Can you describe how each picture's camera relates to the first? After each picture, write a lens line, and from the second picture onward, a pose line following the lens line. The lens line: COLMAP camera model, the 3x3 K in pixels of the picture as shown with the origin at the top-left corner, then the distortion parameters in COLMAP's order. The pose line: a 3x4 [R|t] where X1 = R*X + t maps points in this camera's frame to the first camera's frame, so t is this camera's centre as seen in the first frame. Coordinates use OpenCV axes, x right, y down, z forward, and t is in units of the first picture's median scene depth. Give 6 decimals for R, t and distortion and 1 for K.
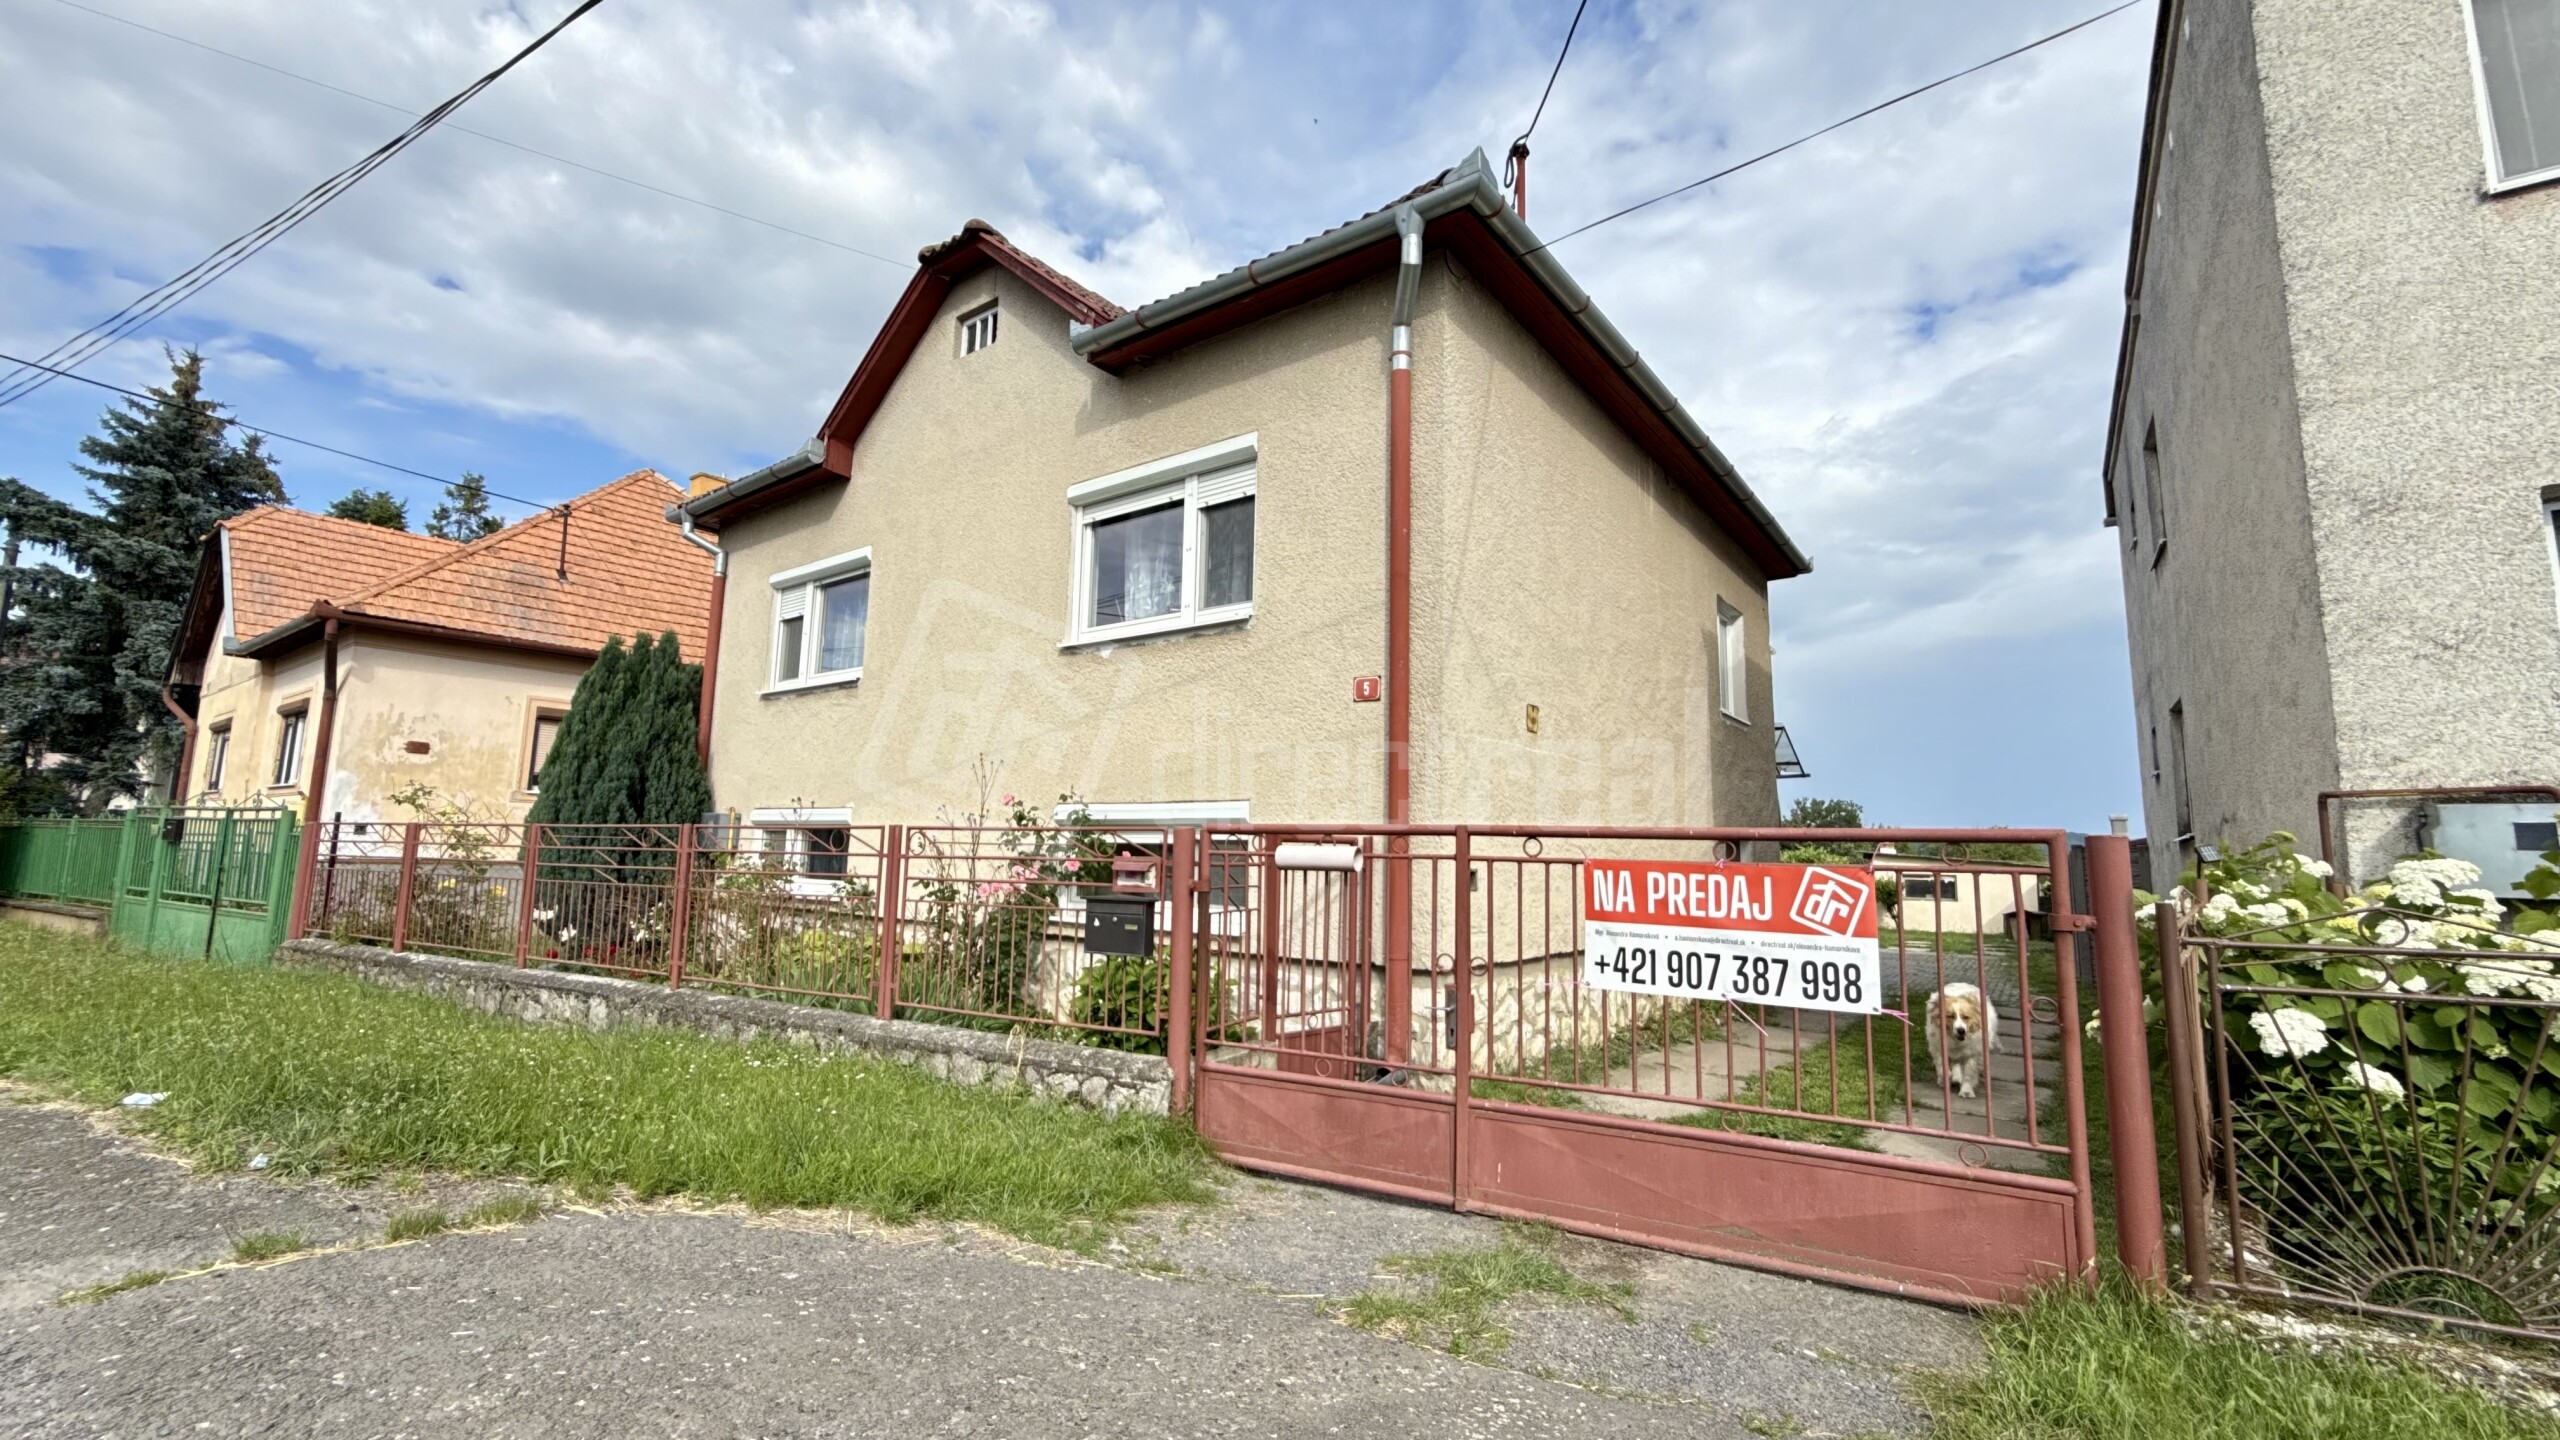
lens RADIAL K [[1020.4, 0, 1271.6], [0, 1020.4, 716.5], [0, 0, 1]] dist [-0.000757, 0.000596]
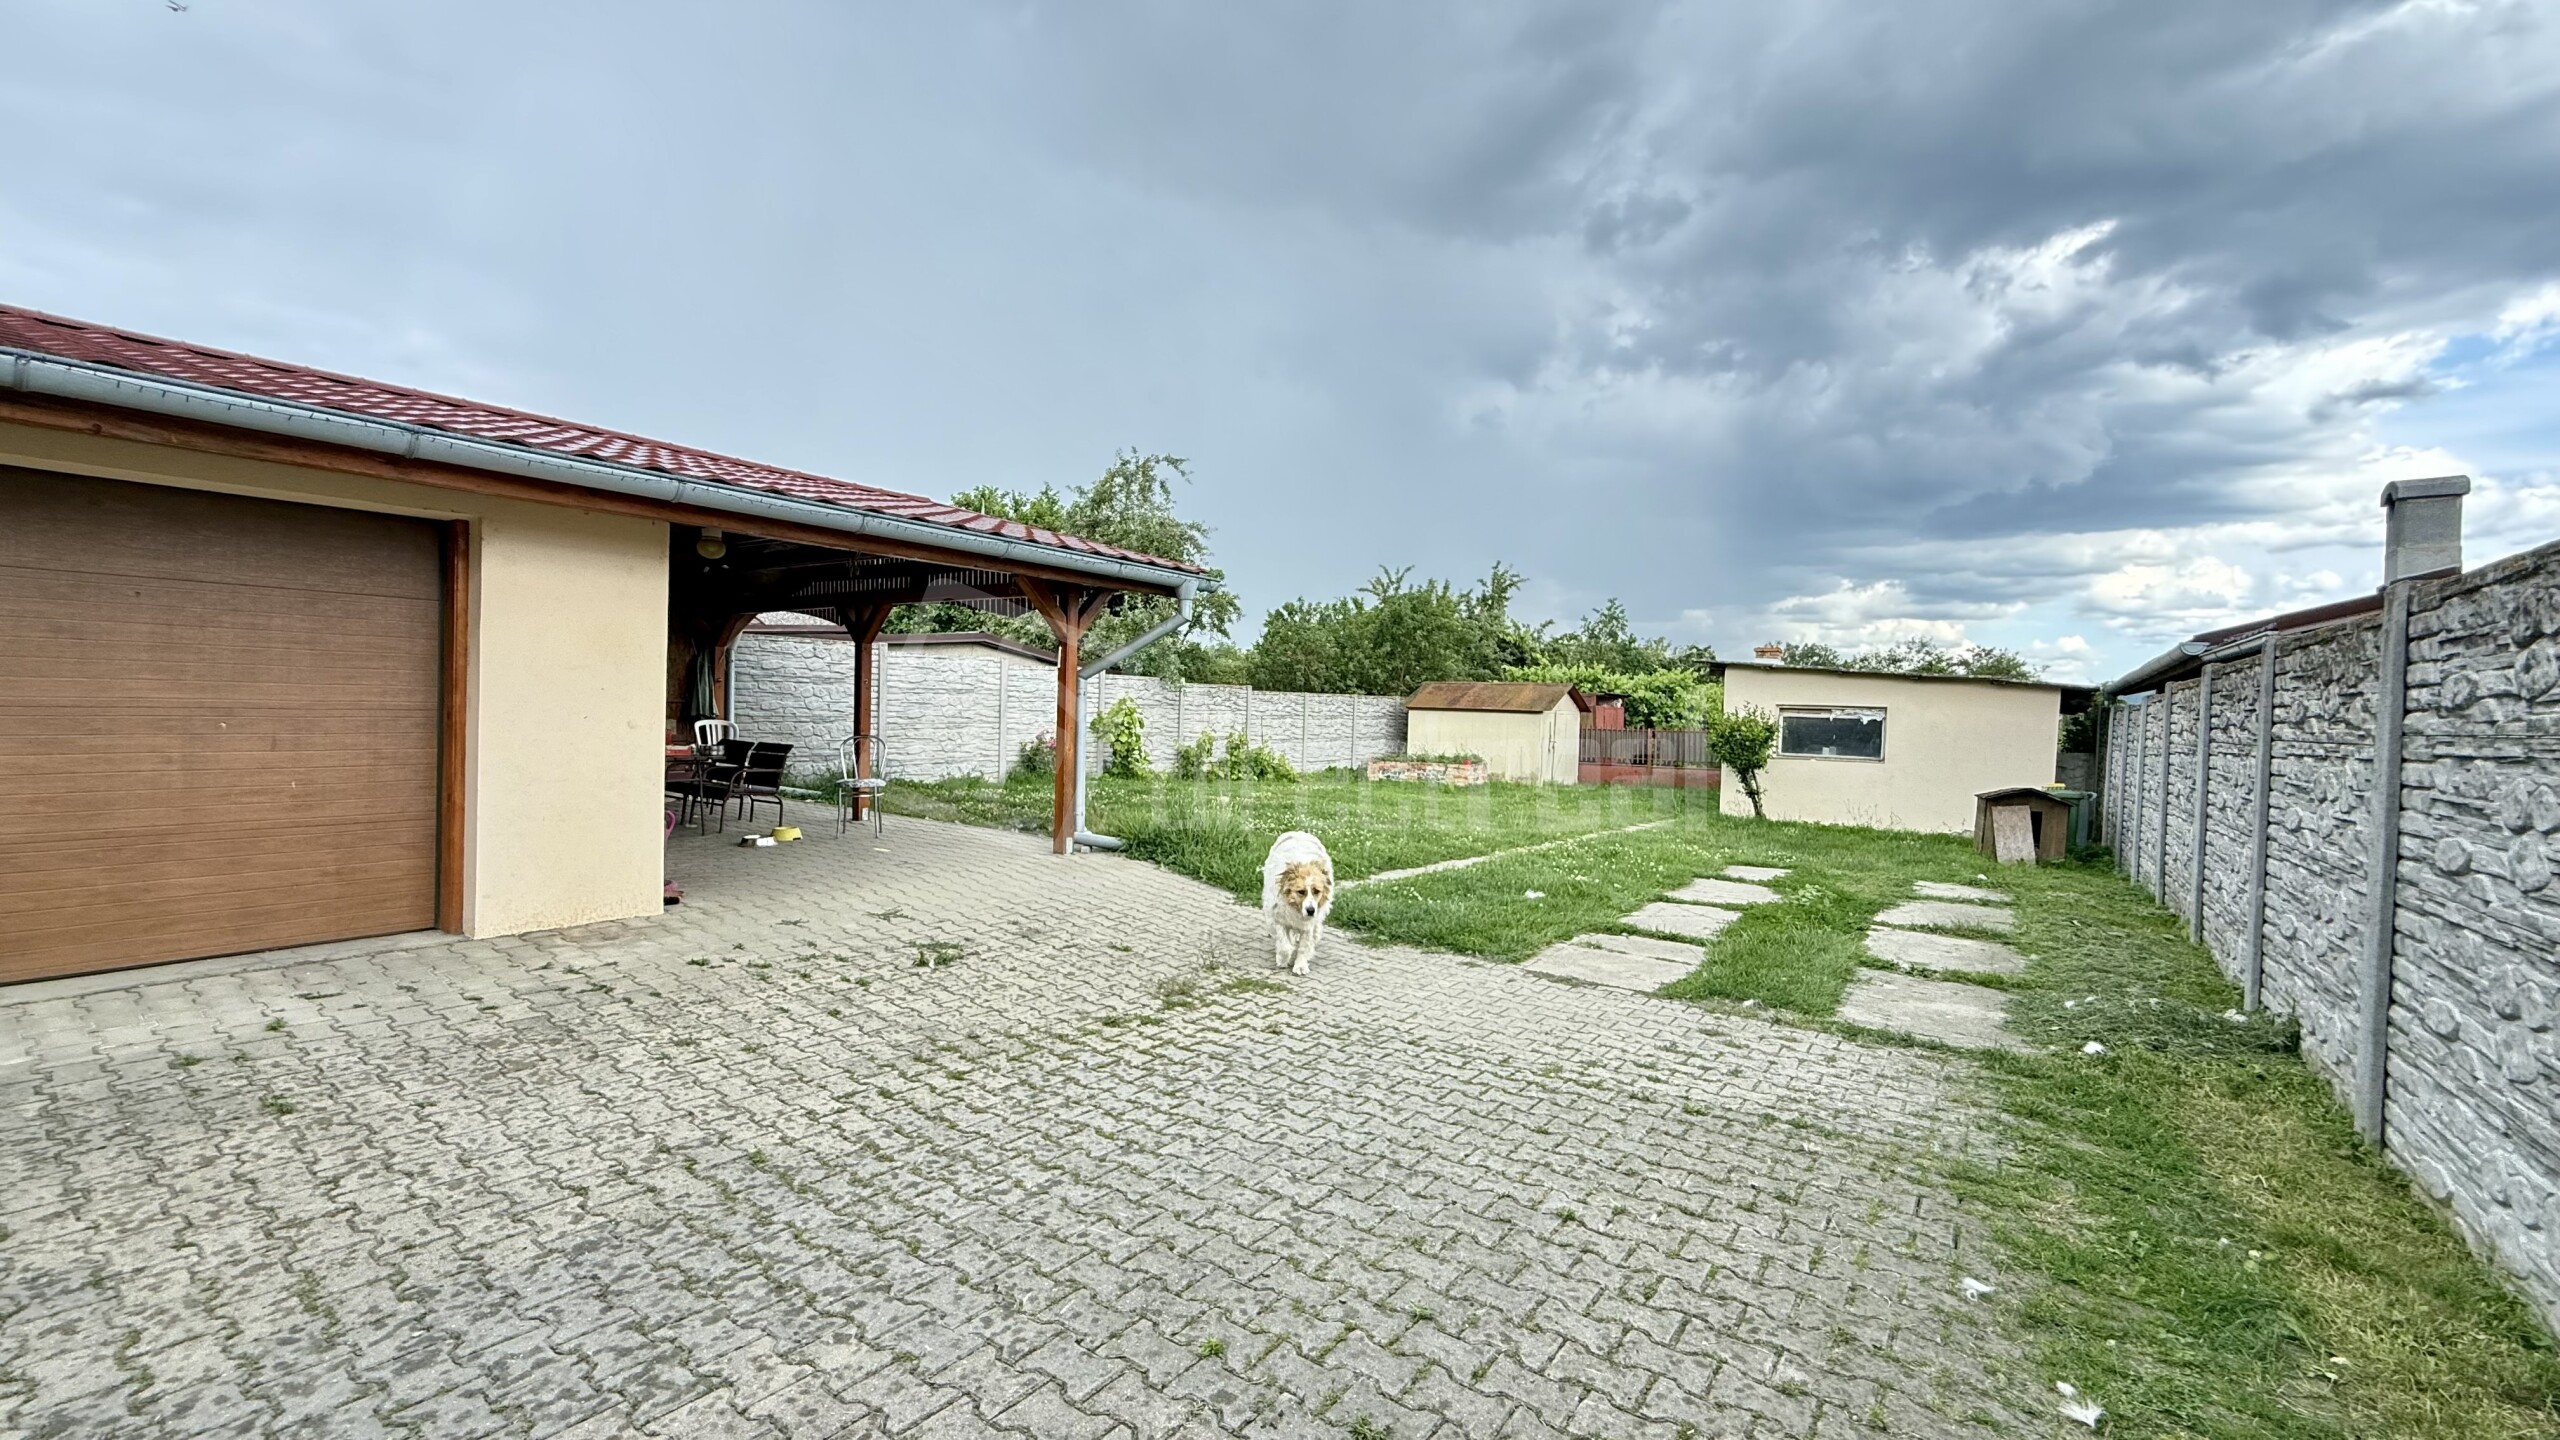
lens RADIAL K [[1020.4, 0, 1277.2], [0, 1020.4, 720.2], [0, 0, 1]] dist [-0.000757, 0.000596]
pose [[0.999826, 0.005015, 0.017960, 1.947763], [-0.007746, 0.987823, 0.155390, 0.461405], [-0.016962, -0.155502, 0.987690, 2.742836]]
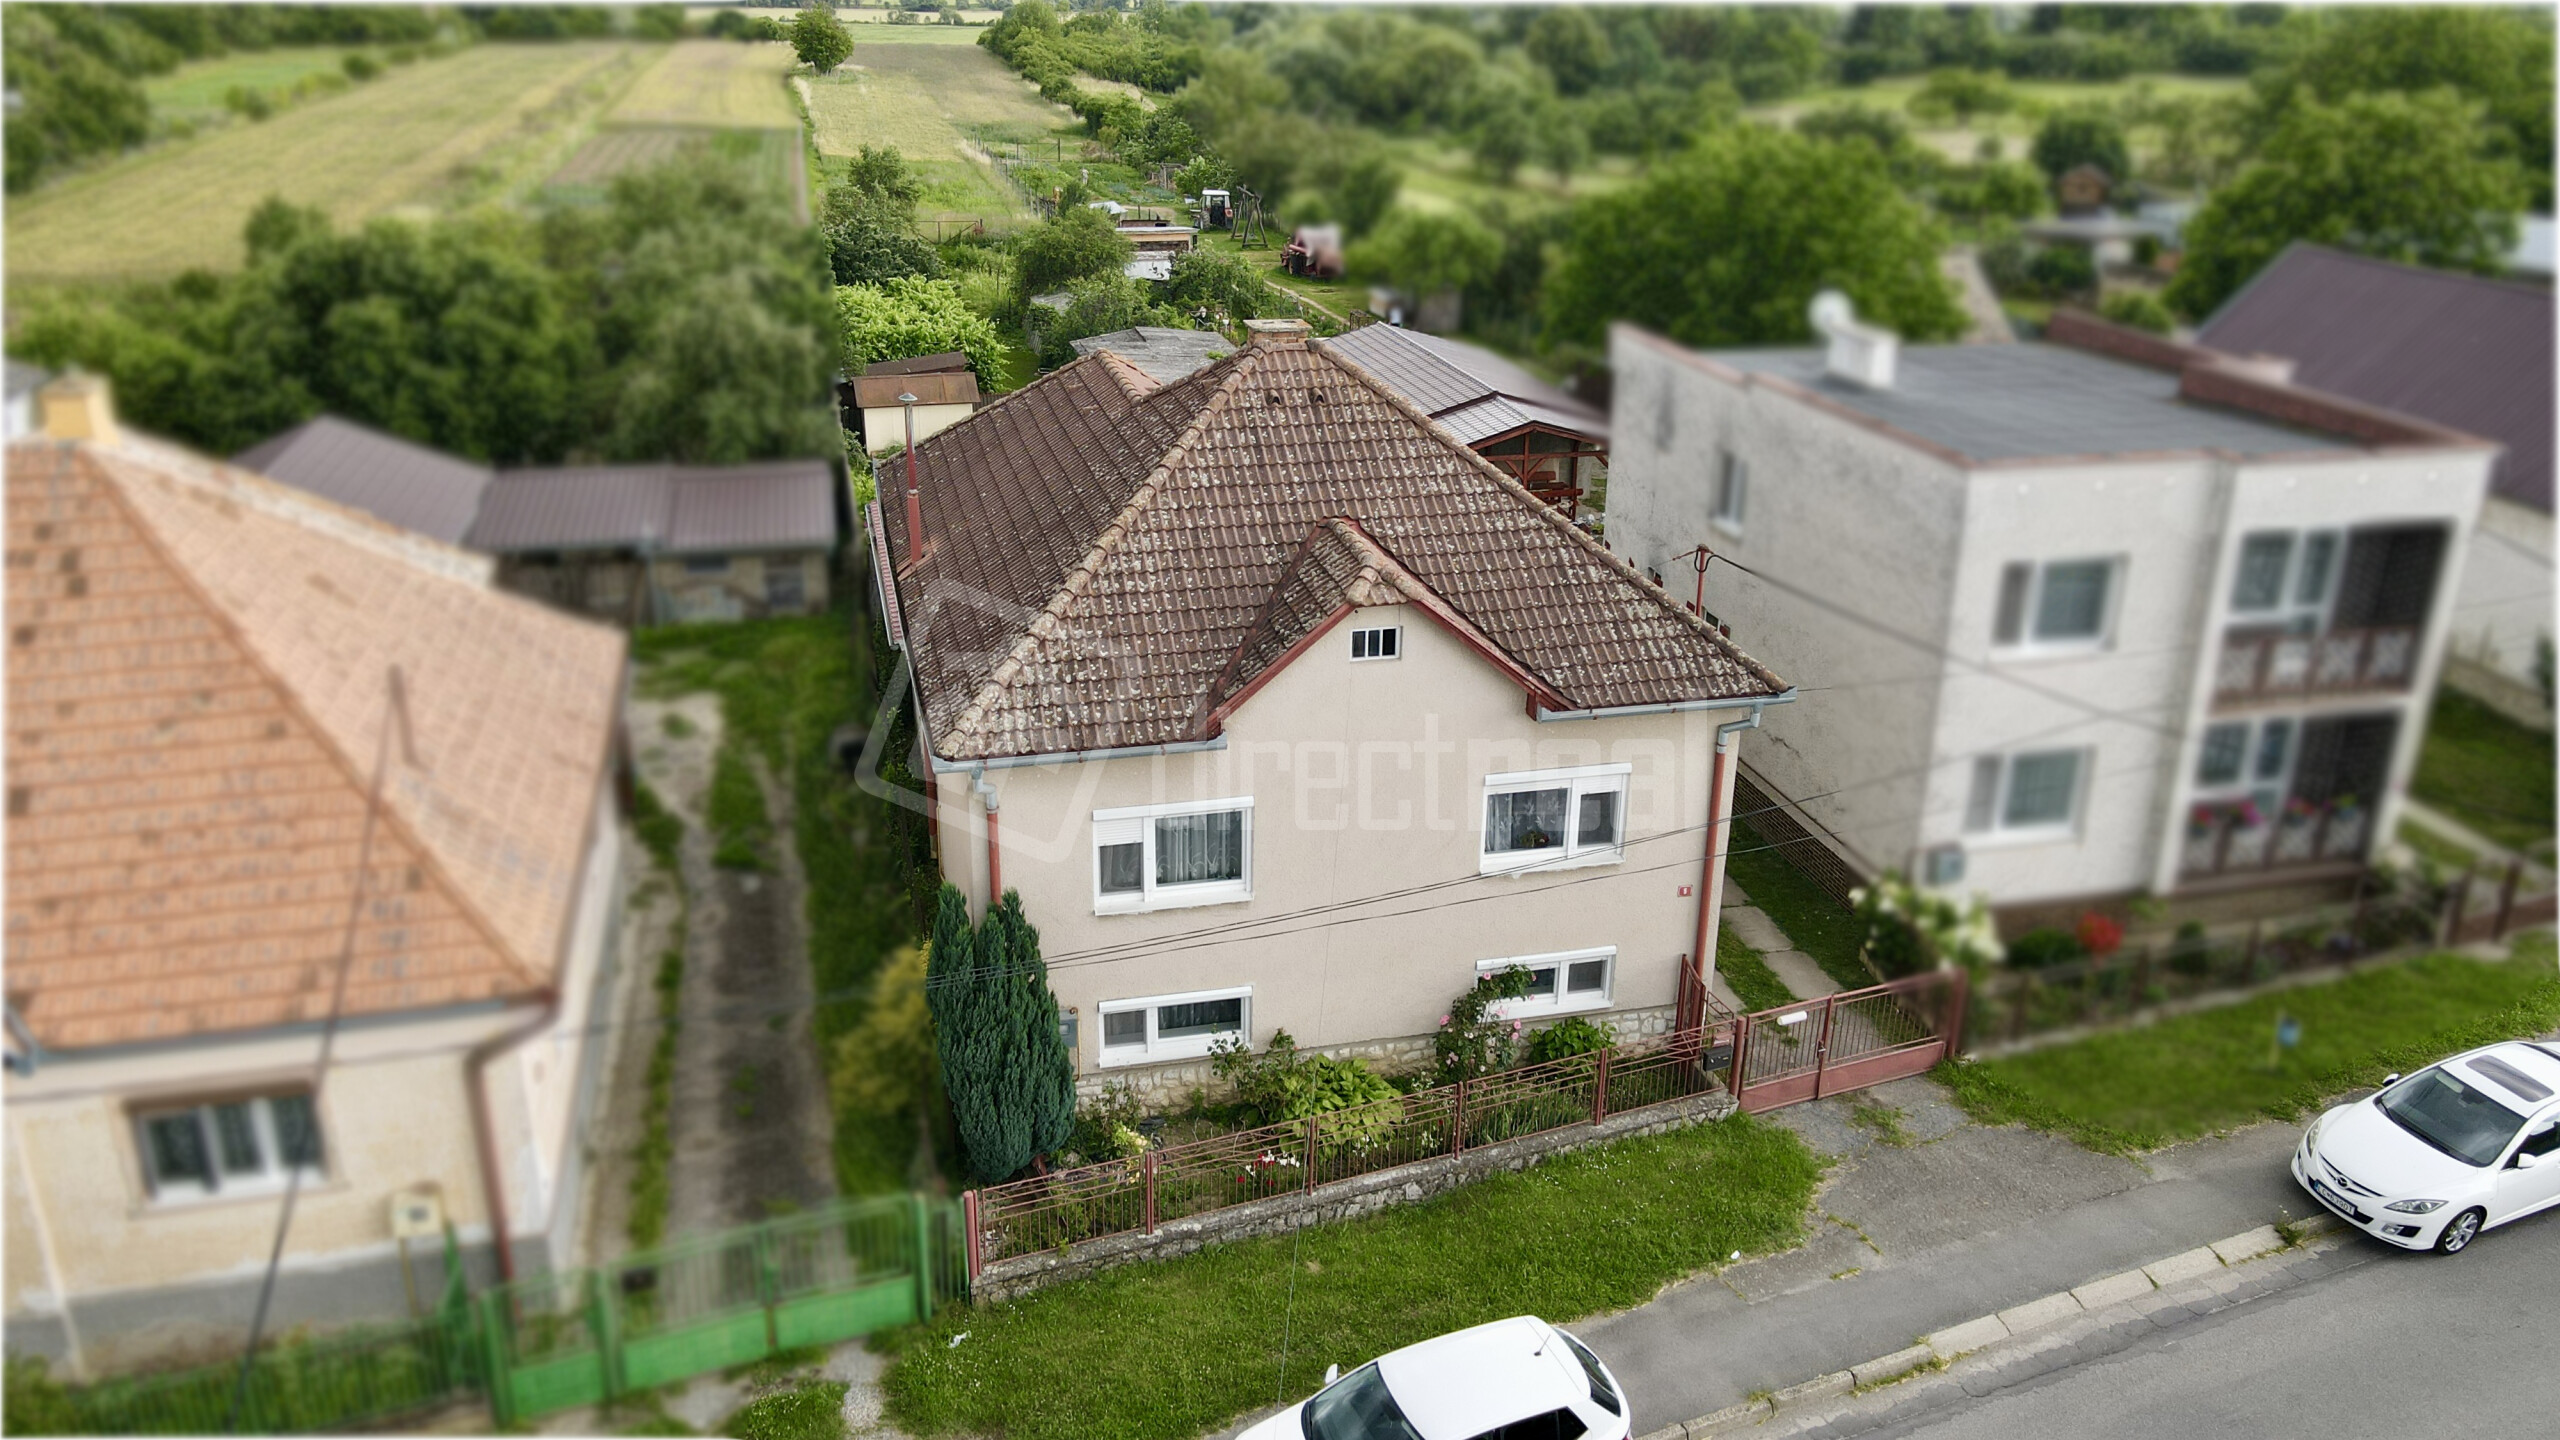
lens RADIAL K [[1889.7, 0, 1276.7], [0, 1889.7, 698.7], [0, 0, 1]] dist [0.002619, 0.024487]
pose [[0.629512, -0.294925, 0.718842, -3.072792], [-0.101429, 0.886052, 0.452353, -2.025235], [-0.770342, -0.357673, 0.527866, -0.257140]]
